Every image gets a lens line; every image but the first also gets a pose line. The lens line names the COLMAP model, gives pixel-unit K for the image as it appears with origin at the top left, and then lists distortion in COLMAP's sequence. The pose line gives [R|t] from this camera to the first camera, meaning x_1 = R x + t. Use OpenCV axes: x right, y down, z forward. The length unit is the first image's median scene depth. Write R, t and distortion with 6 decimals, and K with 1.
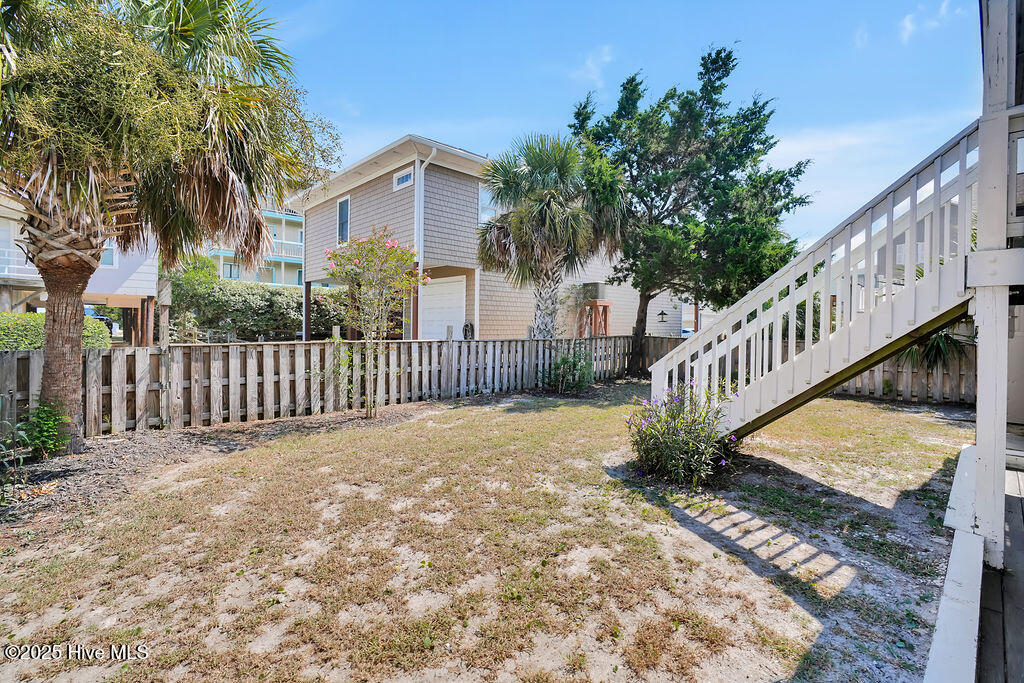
lens RADIAL K [[470.9, 0, 512.0], [0, 470.9, 341.5], [0, 0, 1]] dist [-0.002945, -0.000075]
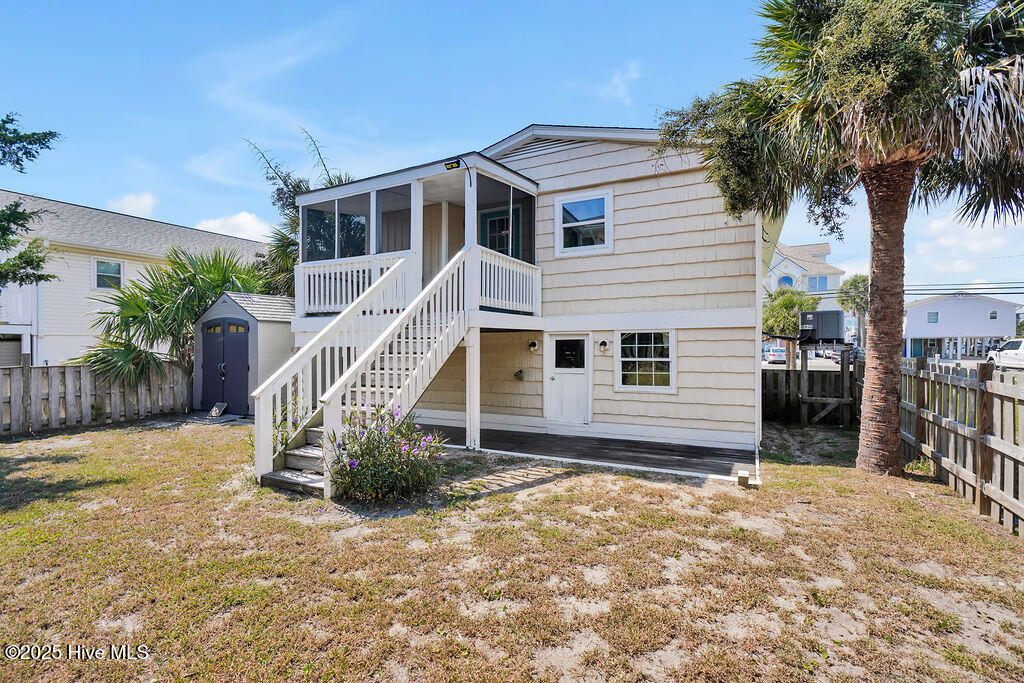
lens RADIAL K [[470.9, 0, 512.0], [0, 470.9, 341.5], [0, 0, 1]] dist [-0.002945, -0.000075]
pose [[-0.343200, -0.002684, 0.939258, -1.044235], [0.032390, 0.999367, 0.014691, -0.082957], [-0.938704, 0.035465, -0.342896, 1.616493]]
